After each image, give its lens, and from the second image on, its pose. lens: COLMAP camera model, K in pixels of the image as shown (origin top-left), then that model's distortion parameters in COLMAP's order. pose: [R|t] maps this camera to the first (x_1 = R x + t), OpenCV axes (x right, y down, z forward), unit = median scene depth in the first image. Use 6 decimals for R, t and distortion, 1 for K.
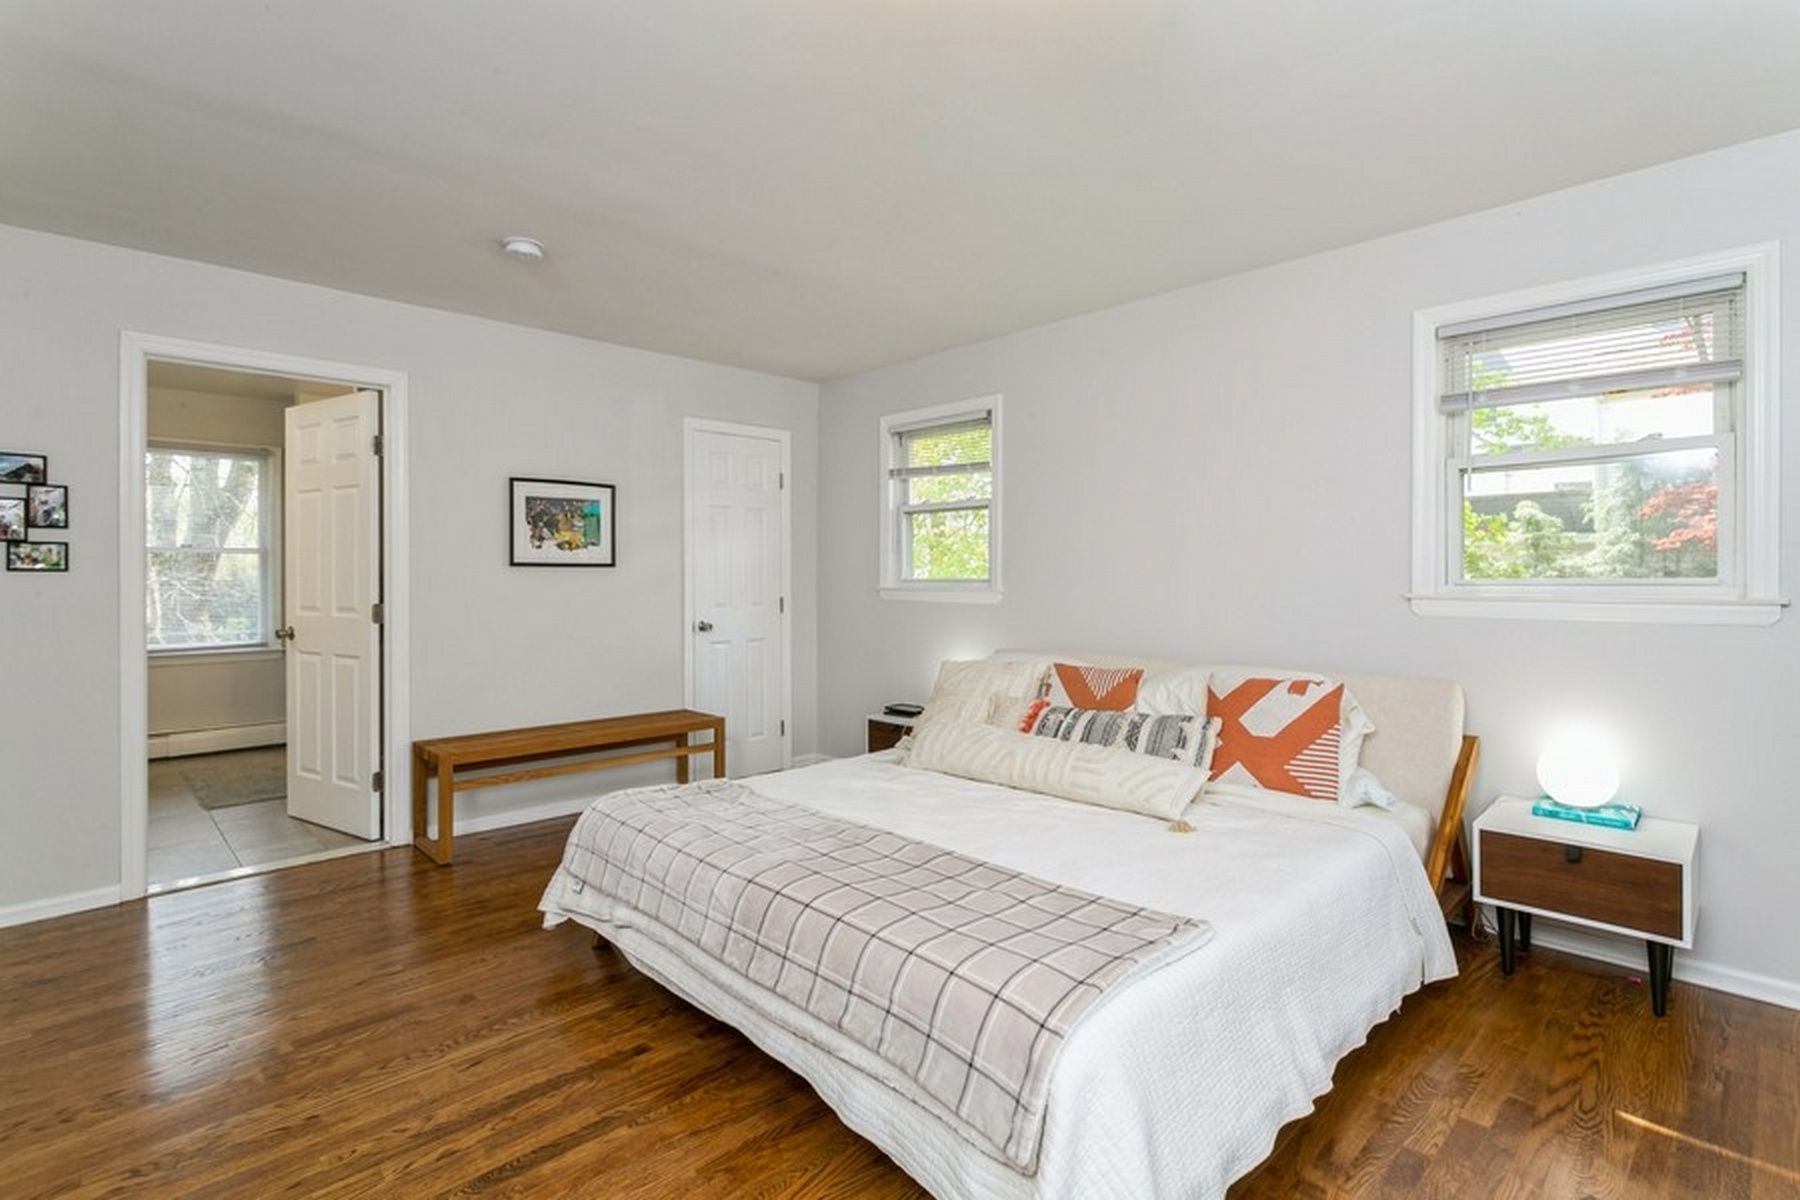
lens RADIAL K [[871.0, 0, 901.1], [0, 871.0, 561.1], [0, 0, 1]] dist [-0.001156, -0.000917]
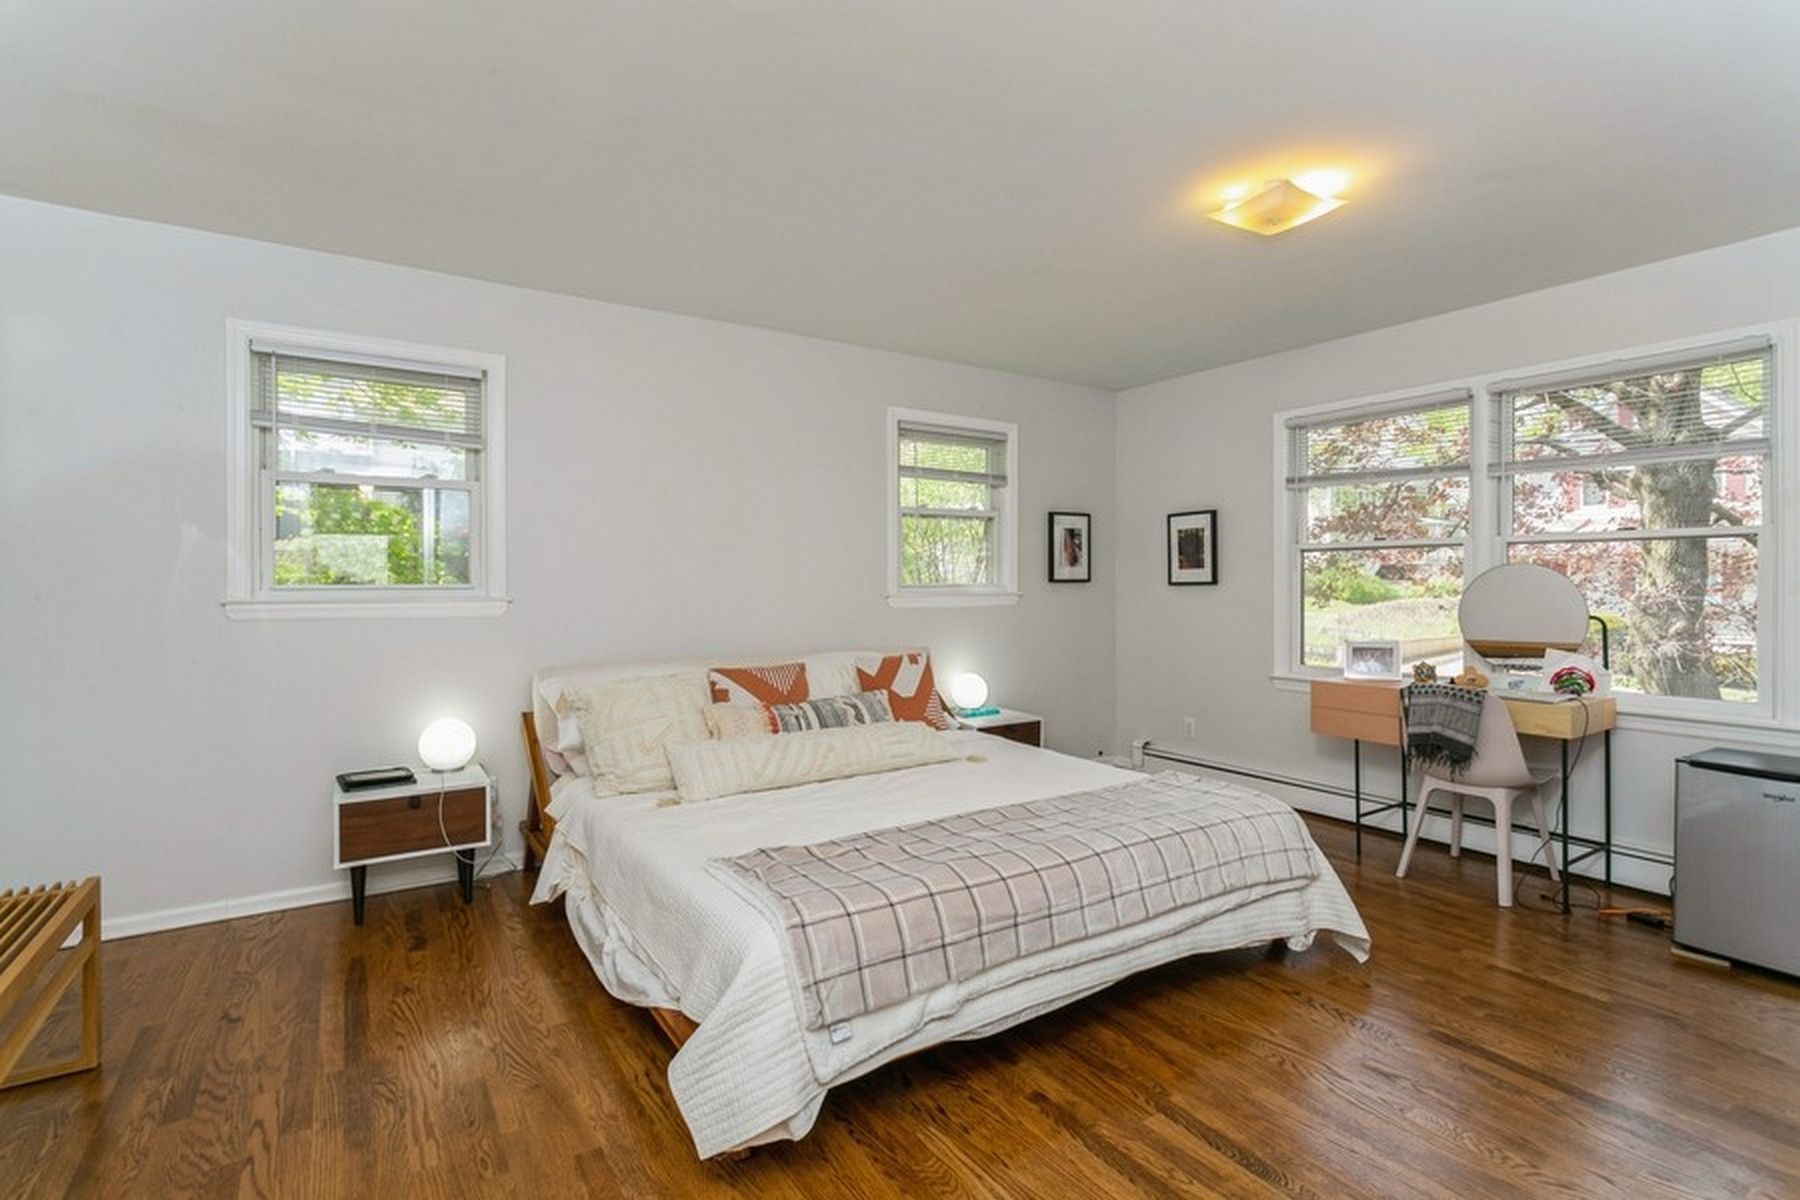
lens RADIAL K [[846.6, 0, 900.0], [0, 846.6, 600.0], [0, 0, 1]] dist [-0.056461, -0.000144]
pose [[0.185592, -0.007756, 0.982596, -0.933978], [-0.007389, 0.999930, 0.009288, 0.037676], [-0.982599, -0.008985, 0.185522, 0.798983]]
